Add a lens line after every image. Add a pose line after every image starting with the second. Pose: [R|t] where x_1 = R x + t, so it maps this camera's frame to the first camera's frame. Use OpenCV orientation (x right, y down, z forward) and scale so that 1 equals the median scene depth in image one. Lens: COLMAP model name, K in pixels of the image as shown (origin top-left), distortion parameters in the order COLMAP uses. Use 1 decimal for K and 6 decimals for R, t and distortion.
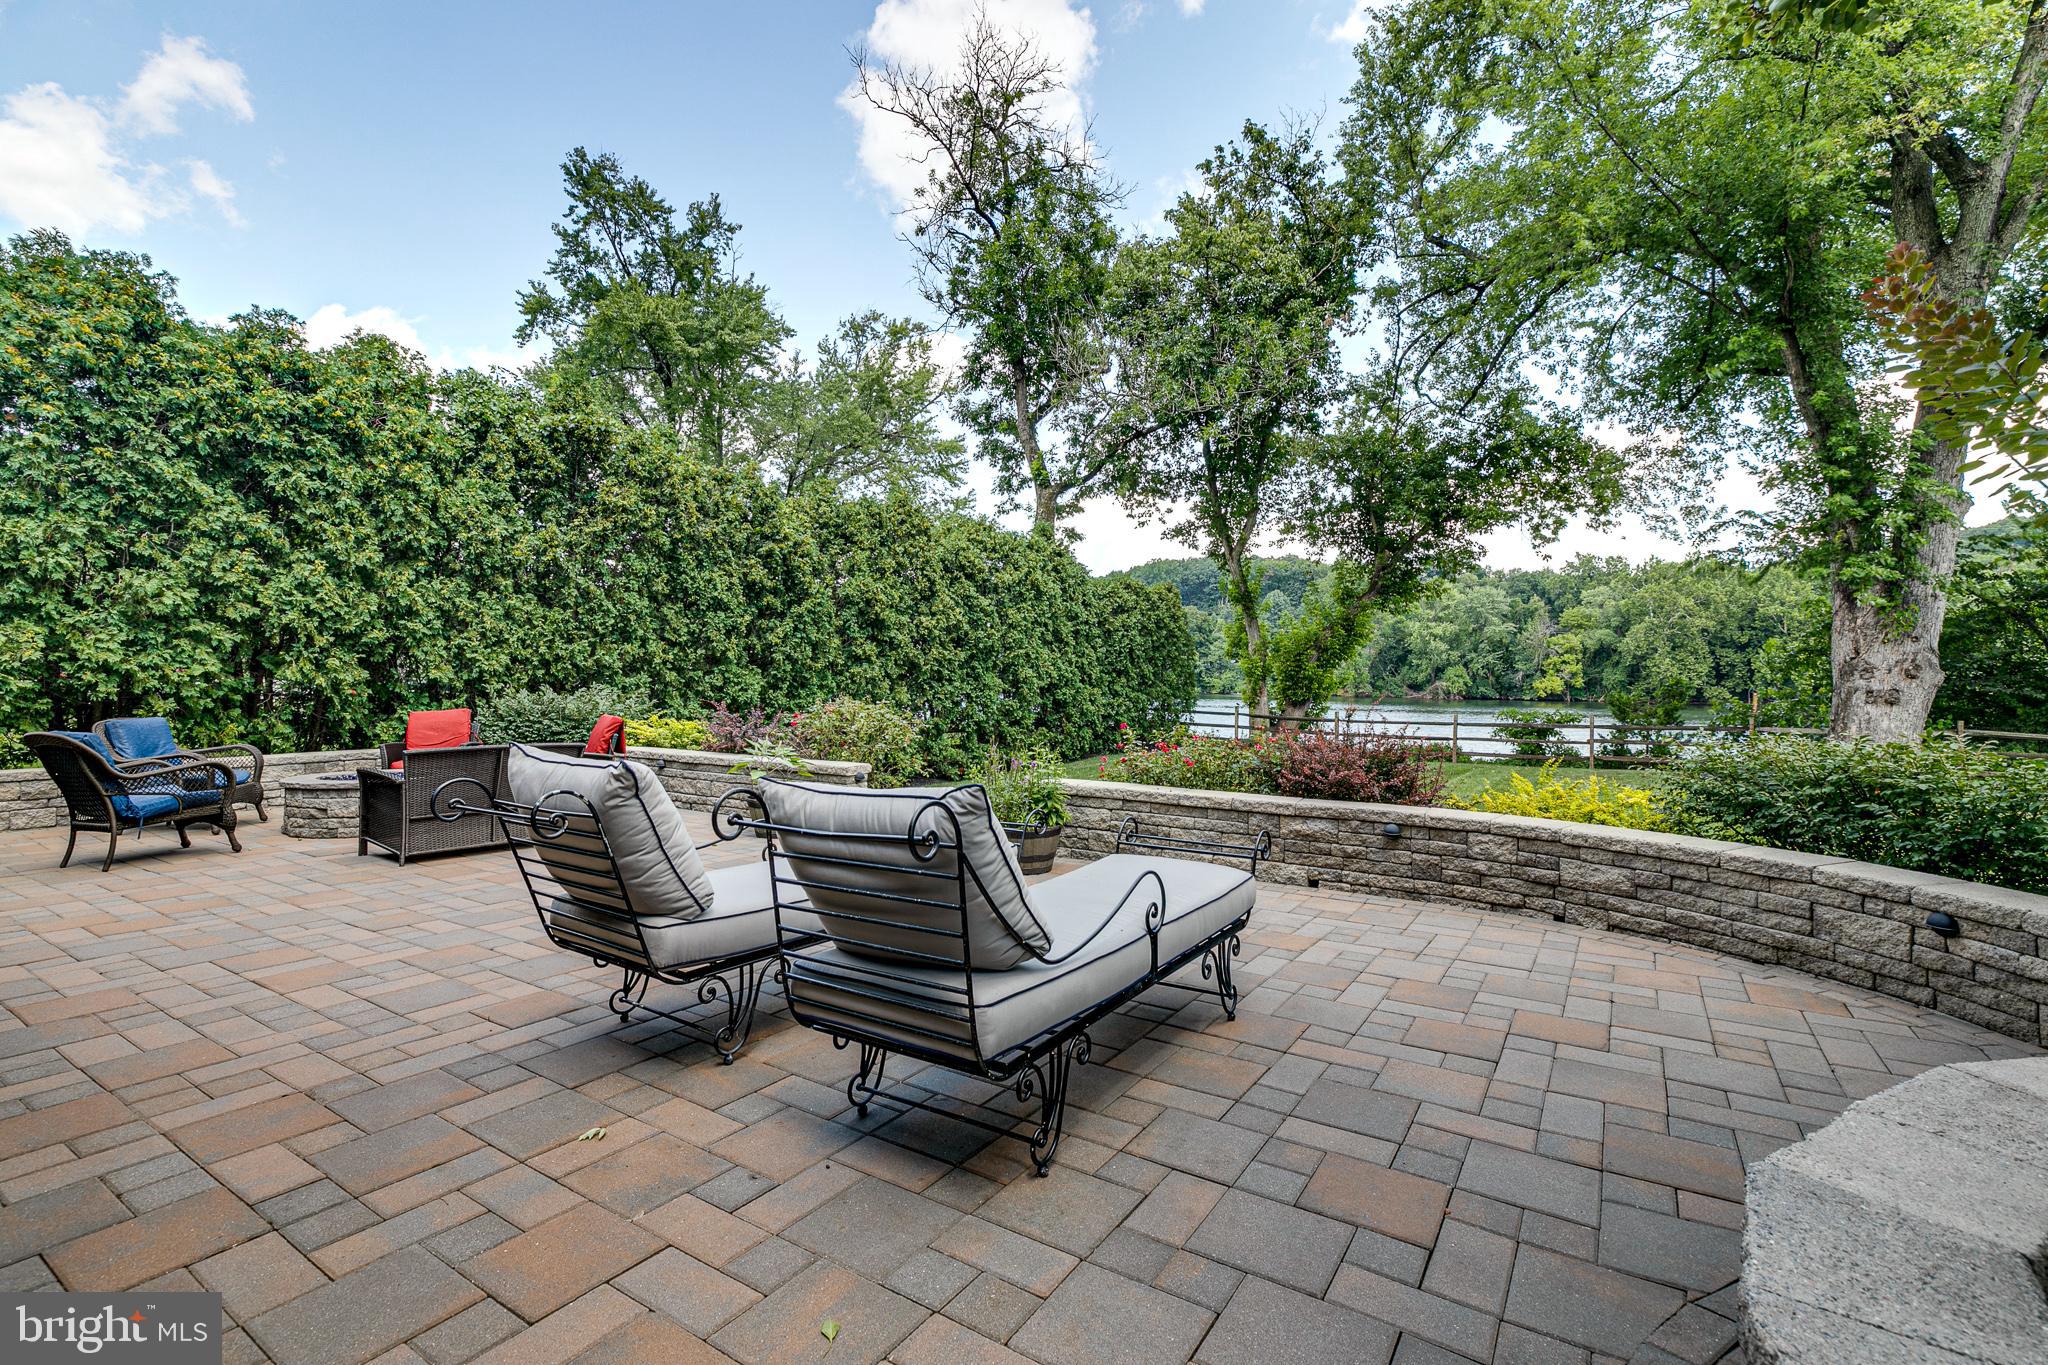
lens RADIAL K [[915.8, 0, 1025.0], [0, 915.8, 683.3], [0, 0, 1]] dist [0.005879, -0.001106]
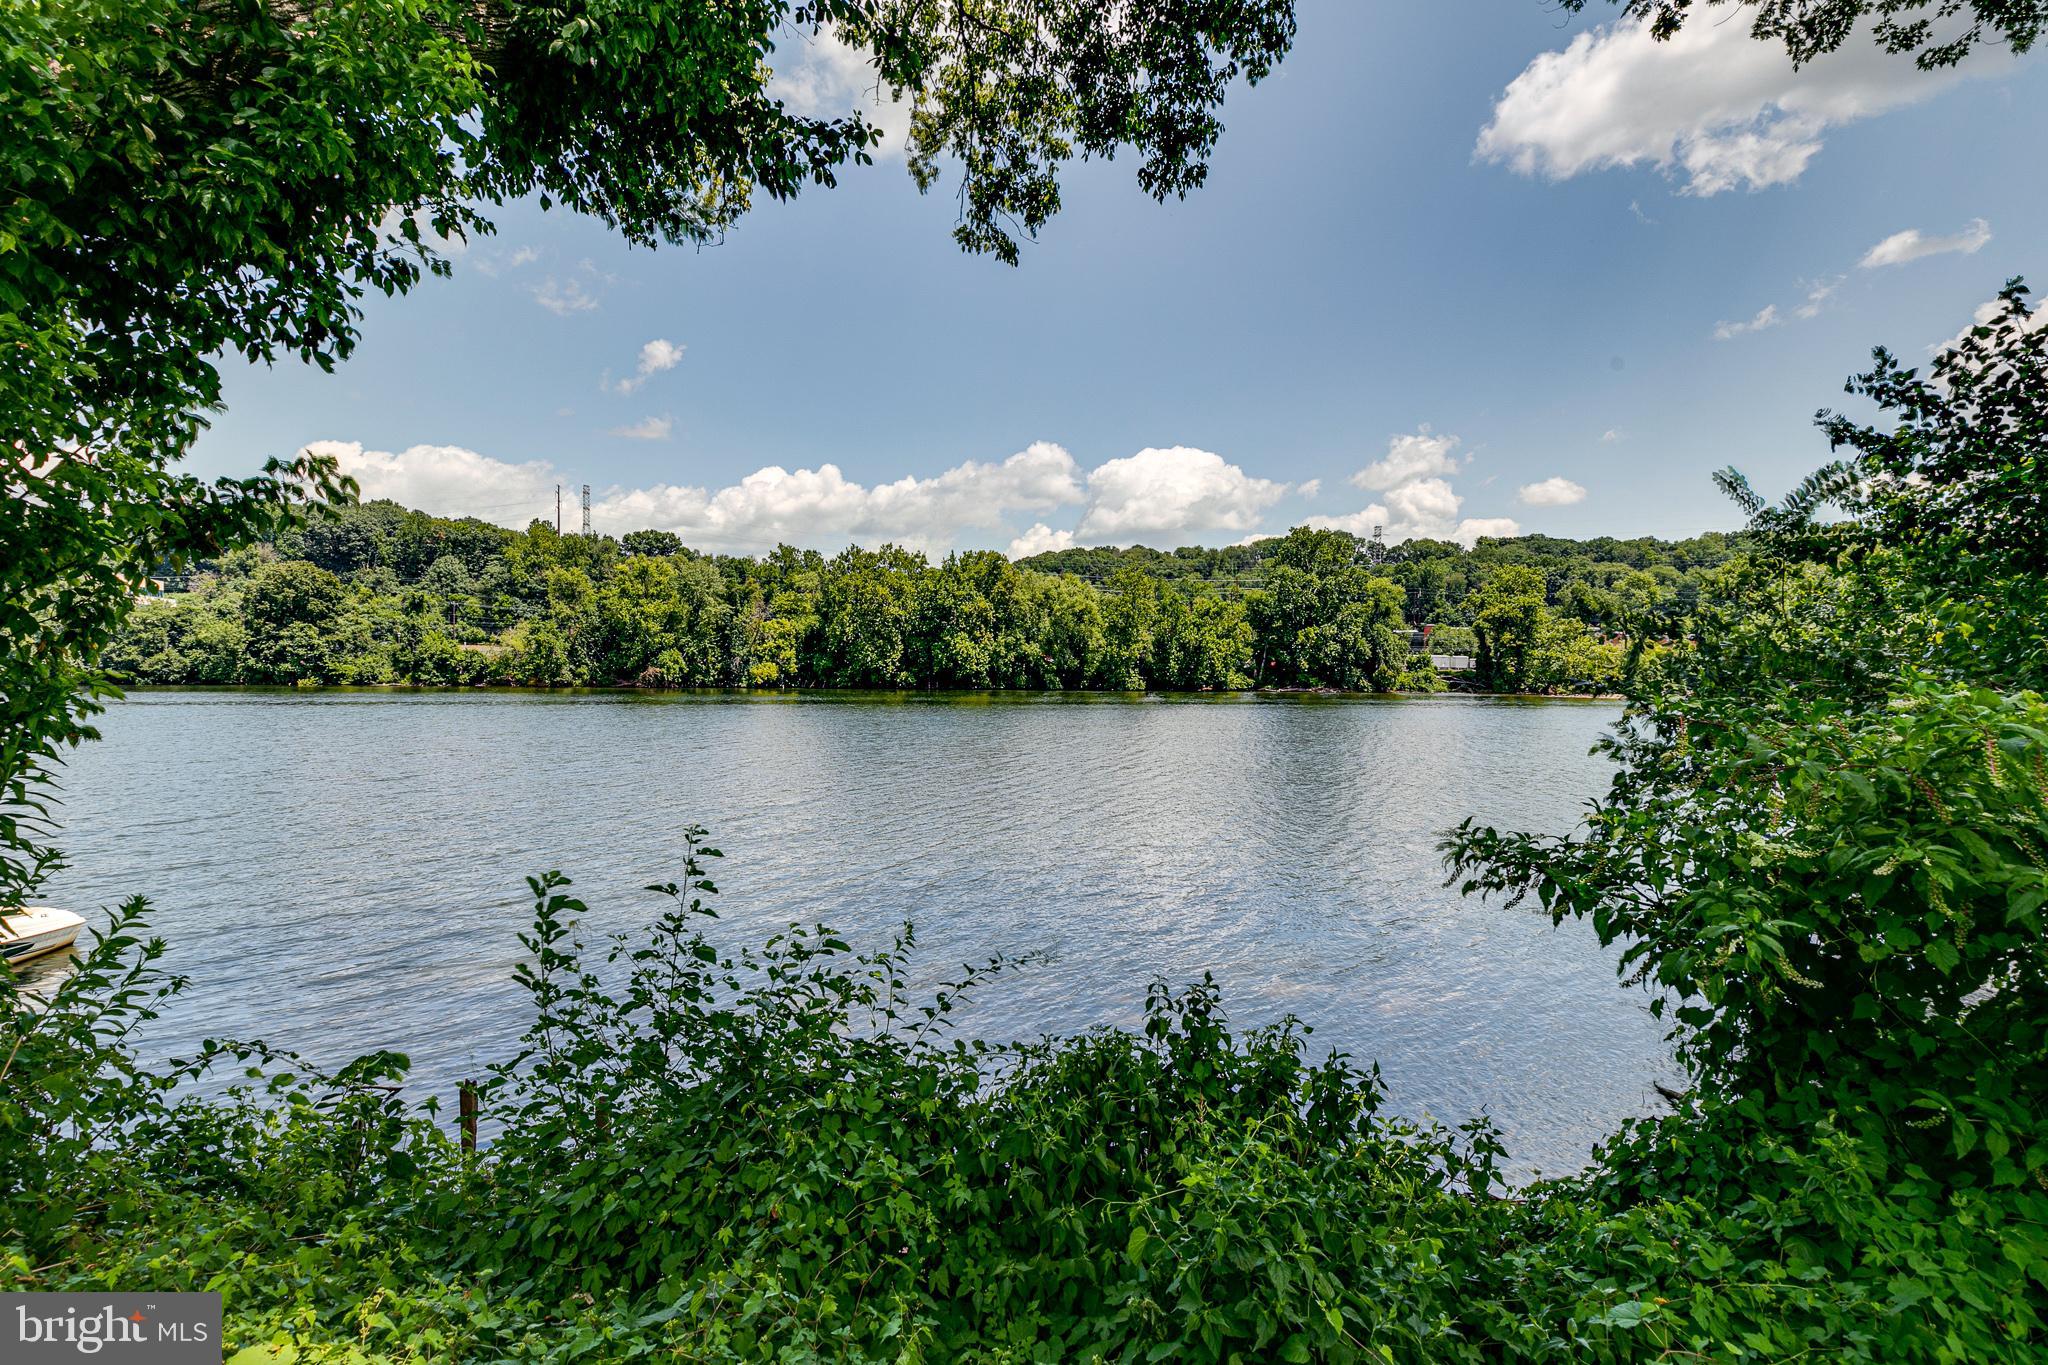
lens RADIAL K [[931.6, 0, 1031.6], [0, 931.6, 669.7], [0, 0, 1]] dist [0.005295, 0.000365]
pose [[0.685625, 0.000755, 0.727954, 0.437045], [0.001837, 0.999994, -0.002767, 0.027401], [-0.727952, 0.003234, 0.685620, 1.044346]]
